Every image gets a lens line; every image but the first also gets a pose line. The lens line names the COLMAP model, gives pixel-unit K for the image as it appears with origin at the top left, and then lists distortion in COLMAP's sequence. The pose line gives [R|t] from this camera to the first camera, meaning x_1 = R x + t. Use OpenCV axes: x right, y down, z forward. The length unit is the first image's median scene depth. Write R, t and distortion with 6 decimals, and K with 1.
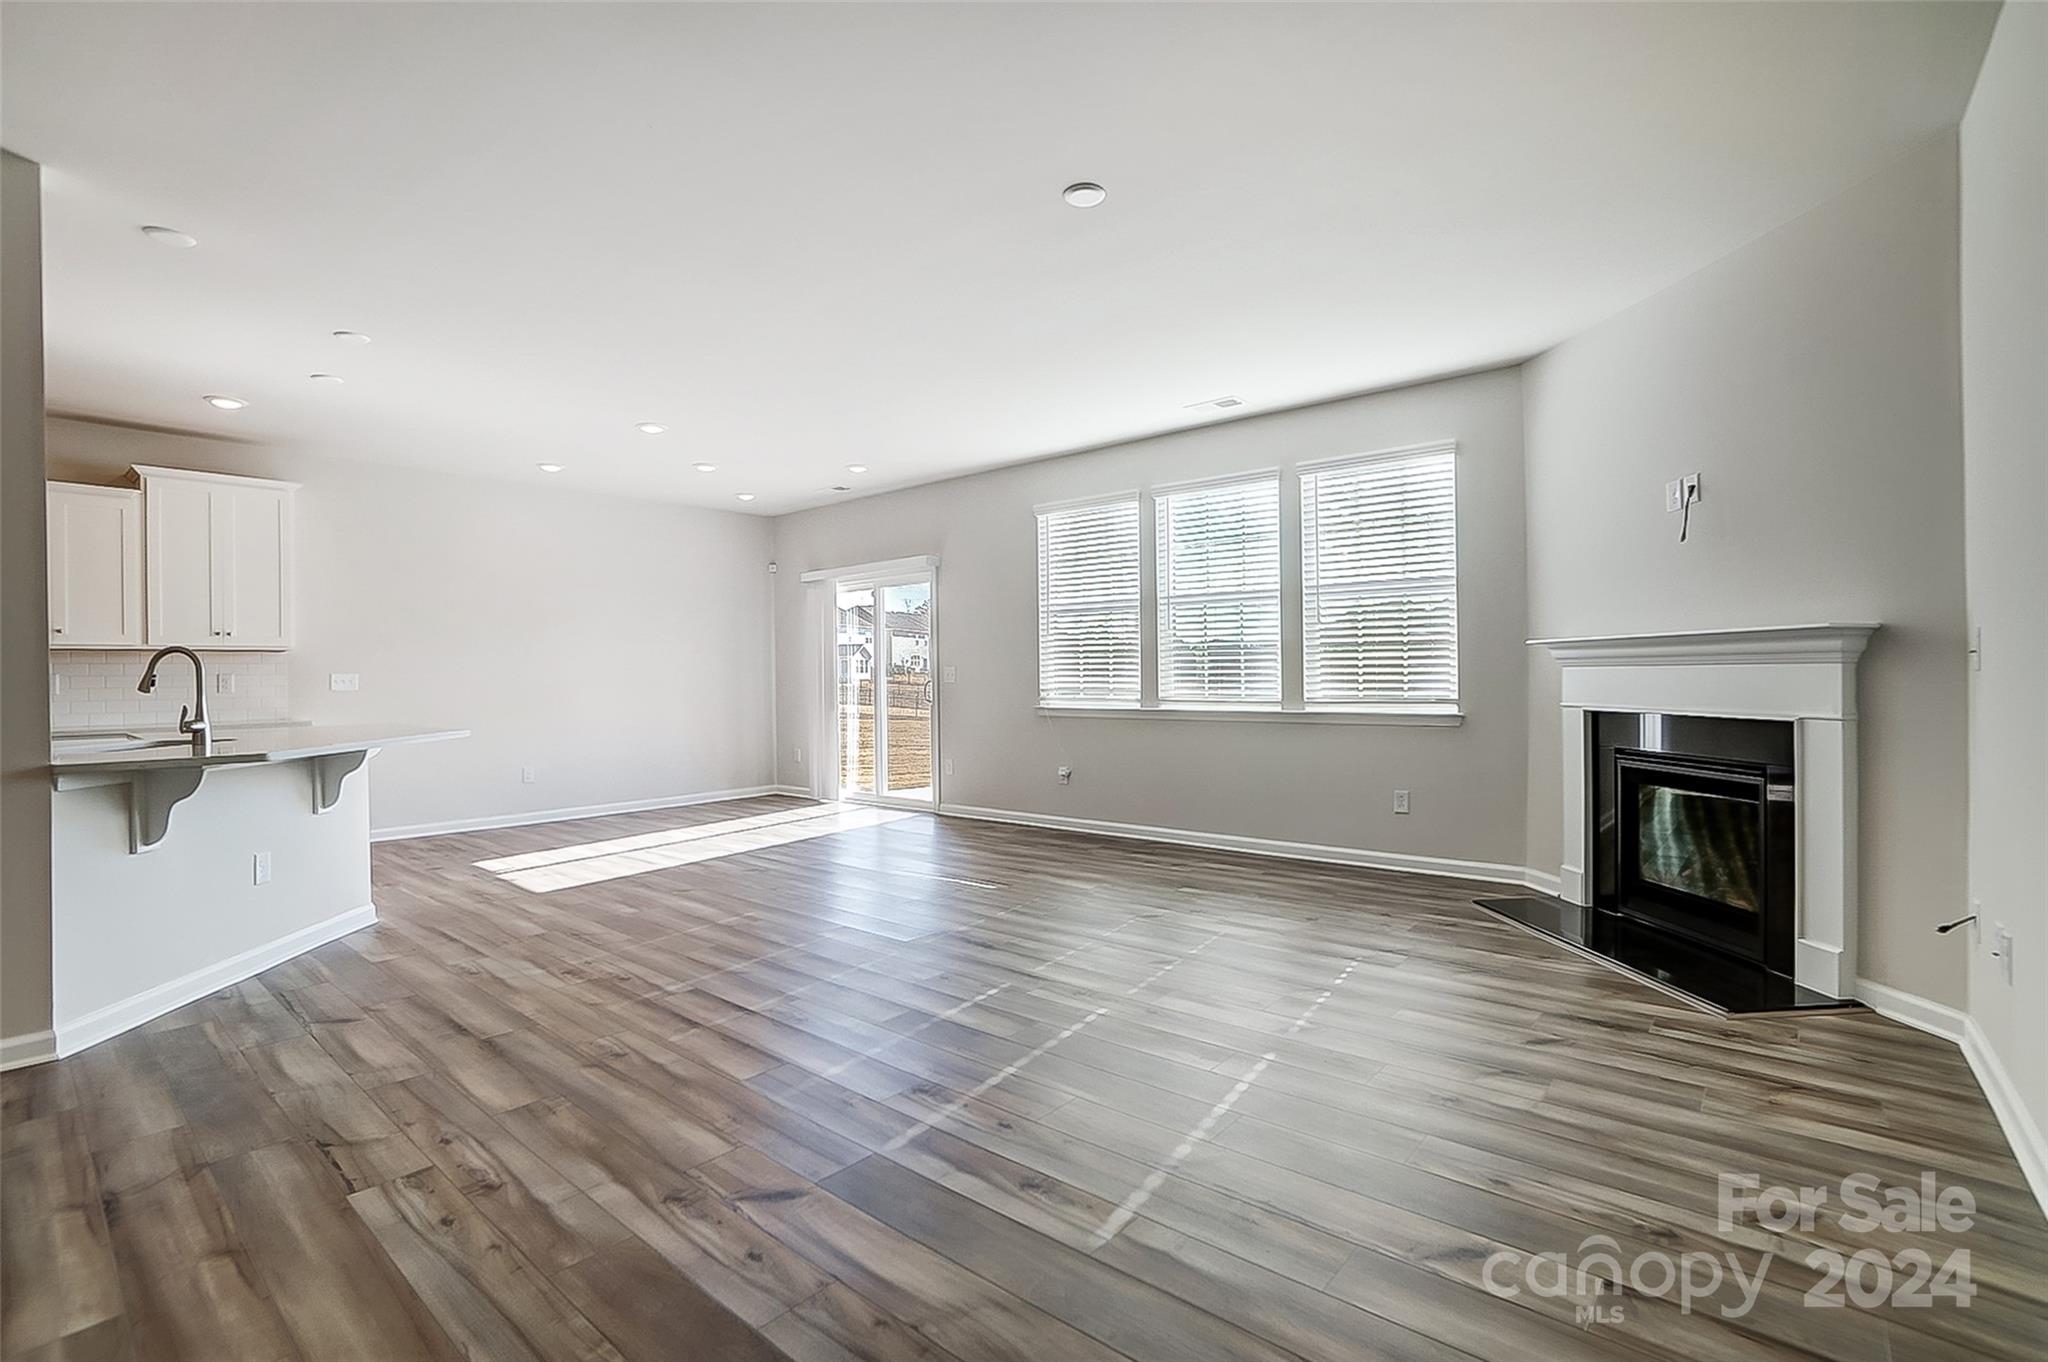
lens RADIAL K [[917.8, 0, 1019.5], [0, 917.8, 674.2], [0, 0, 1]] dist [-0.033159, 0.006533]
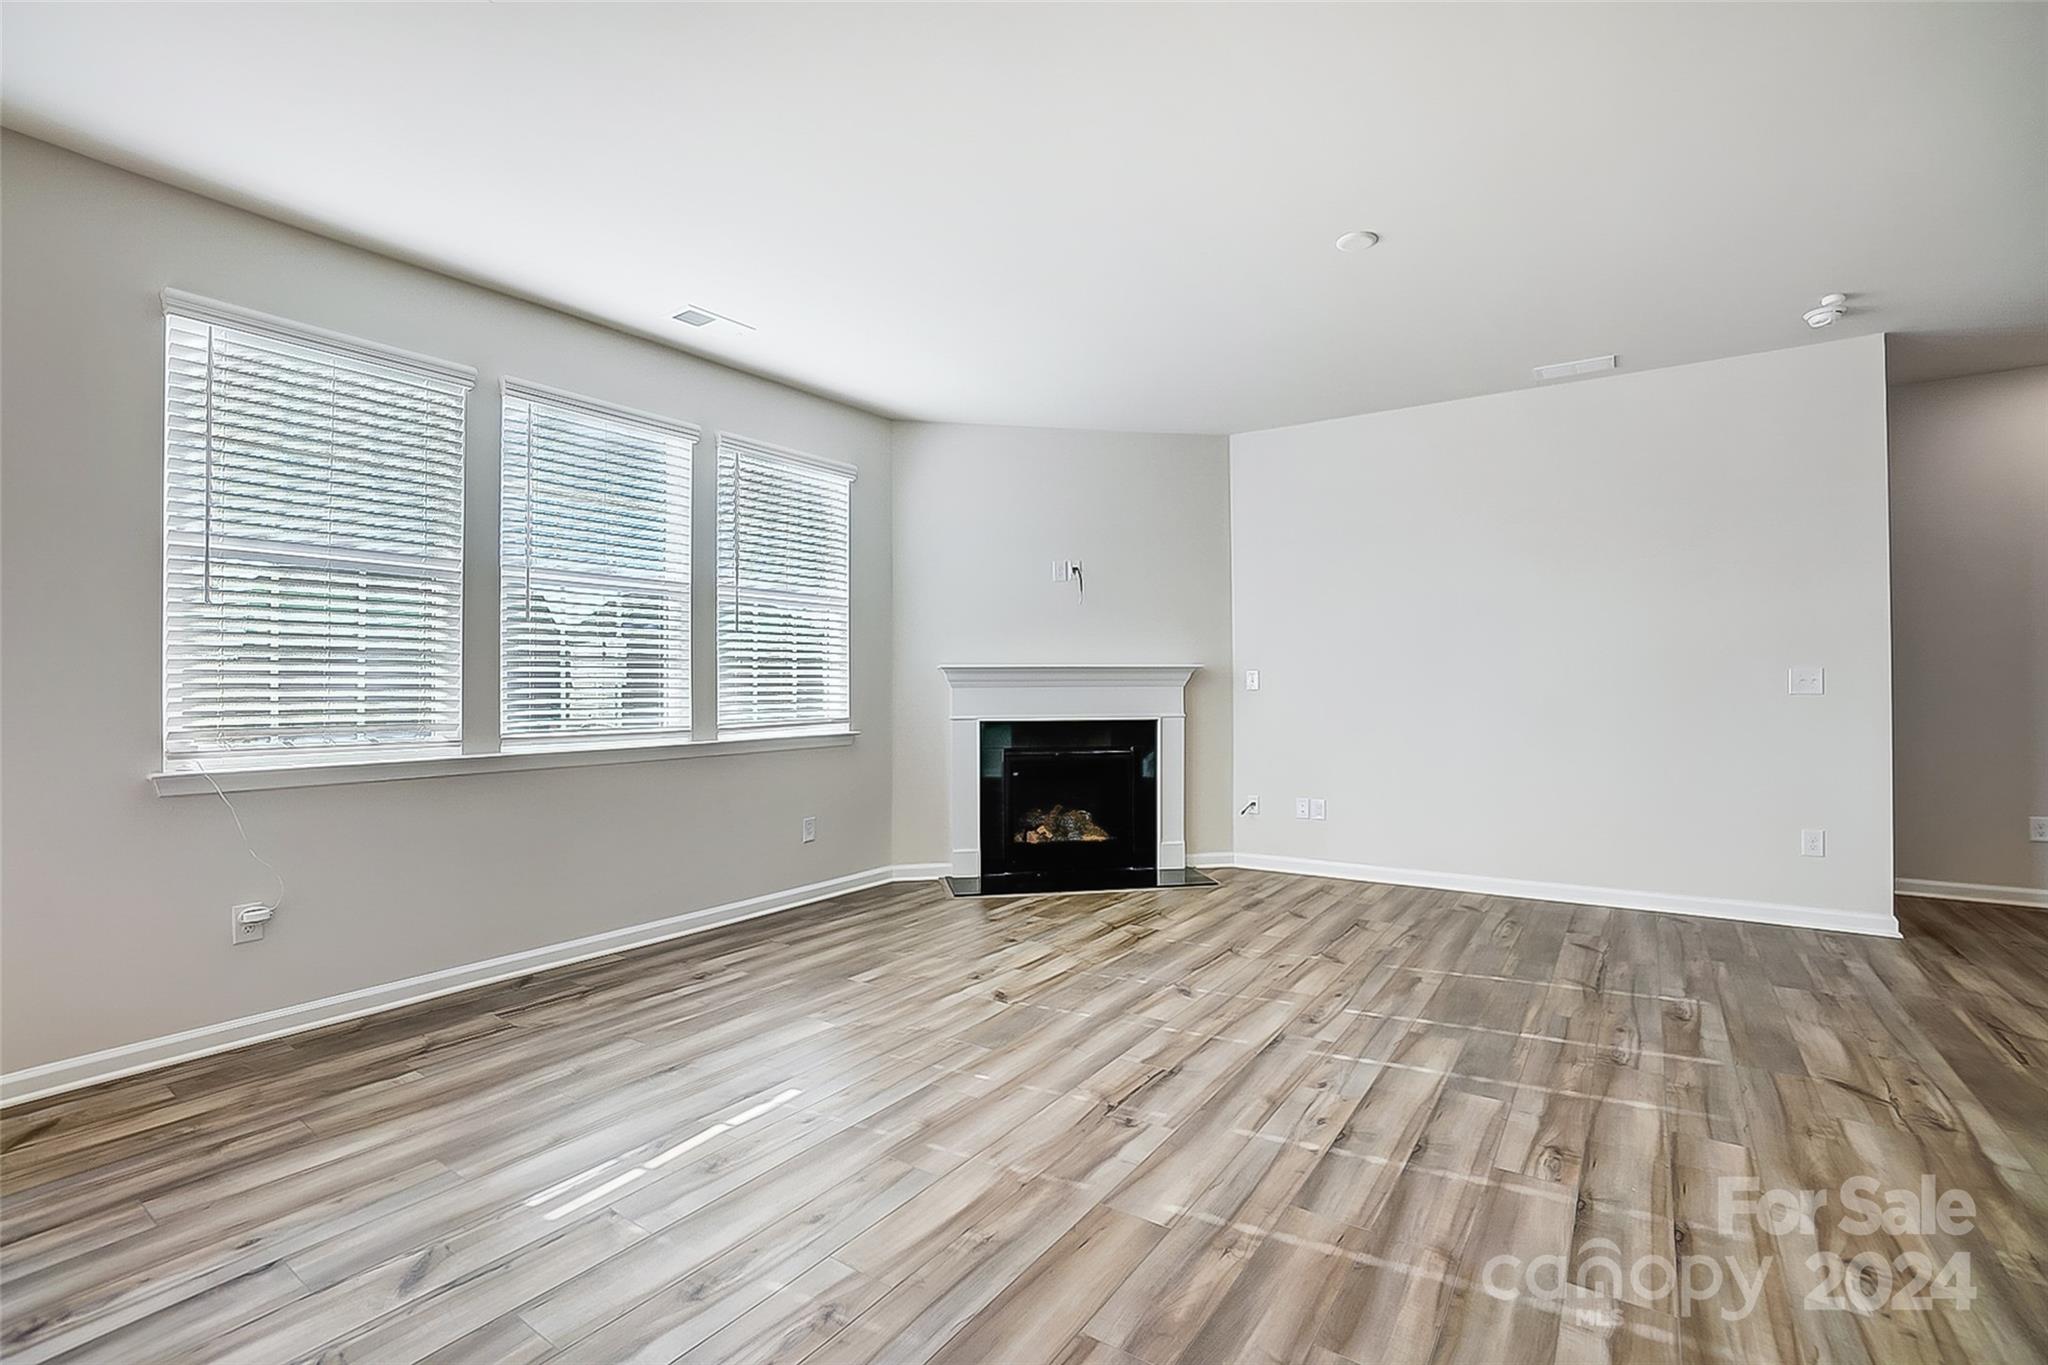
lens RADIAL K [[917.8, 0, 1023.0], [0, 917.8, 670.5], [0, 0, 1]] dist [-0.033159, 0.006533]
pose [[-0.102760, 0.028307, 0.994303, -0.749215], [0.005535, 0.999596, -0.027886, 0.004467], [-0.994691, 0.002638, -0.102875, 1.207066]]
